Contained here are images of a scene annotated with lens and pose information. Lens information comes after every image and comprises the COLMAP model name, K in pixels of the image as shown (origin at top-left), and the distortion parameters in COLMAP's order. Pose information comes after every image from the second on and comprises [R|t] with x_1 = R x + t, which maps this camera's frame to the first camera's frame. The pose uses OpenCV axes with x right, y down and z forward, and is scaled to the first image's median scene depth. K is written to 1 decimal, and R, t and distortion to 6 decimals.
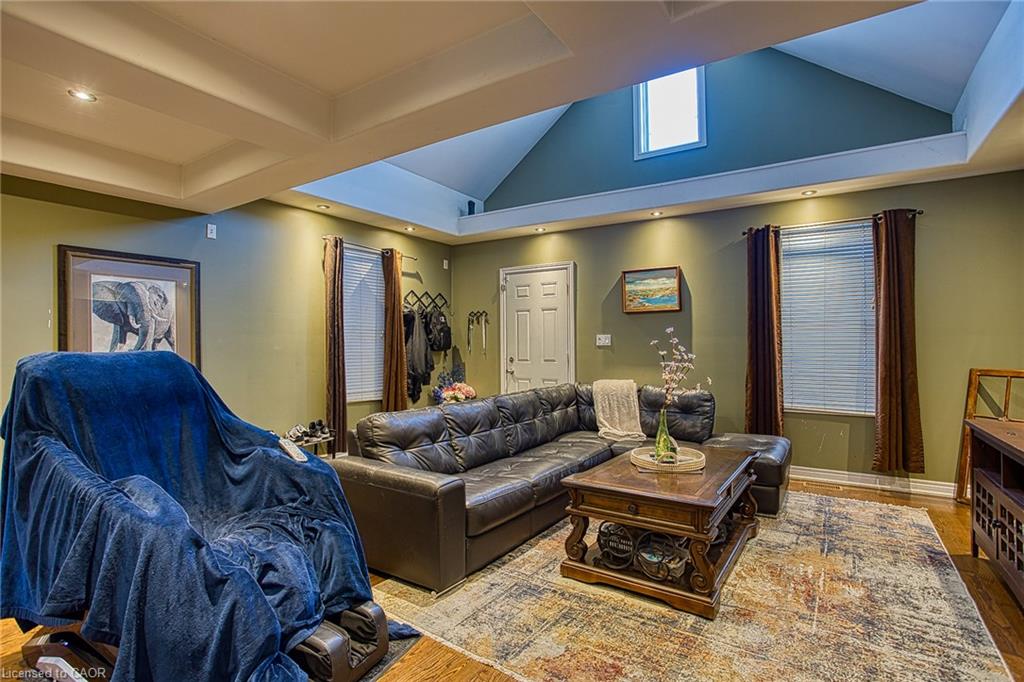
lens RADIAL K [[499.4, 0, 530.5], [0, 499.4, 342.3], [0, 0, 1]] dist [-0.055104, 0.015465]
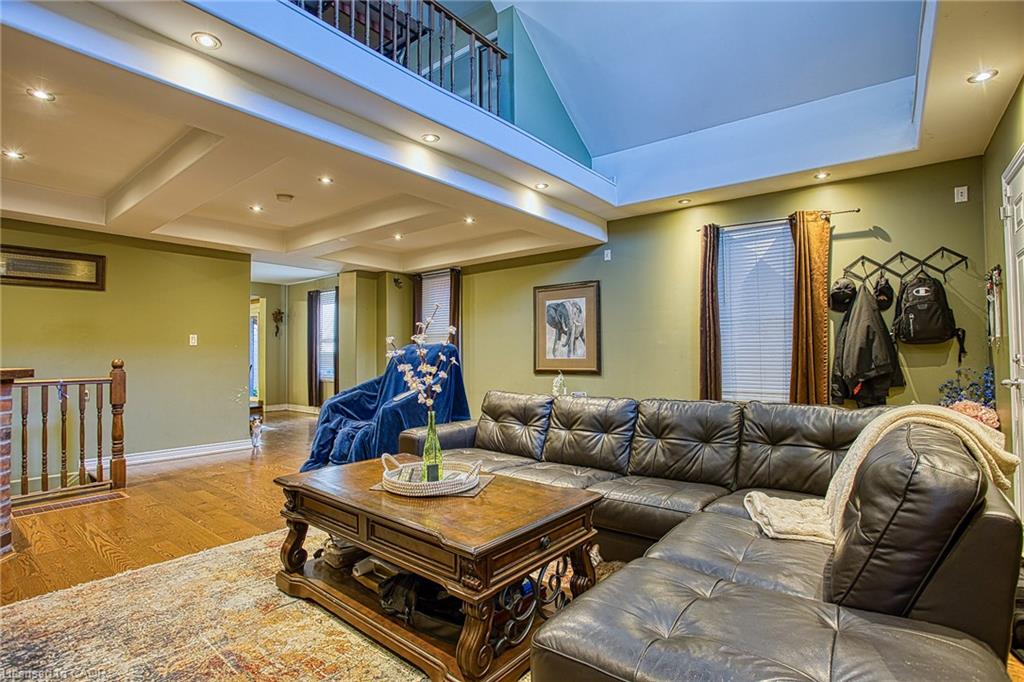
lens RADIAL K [[499.4, 0, 489.9], [0, 499.4, 351.0], [0, 0, 1]] dist [-0.055104, 0.015465]
pose [[-0.140234, 0.001971, -0.990116, 0.812275], [0.010844, 0.999941, 0.000455, 0.033110], [0.990059, -0.010673, -0.140247, 0.960086]]
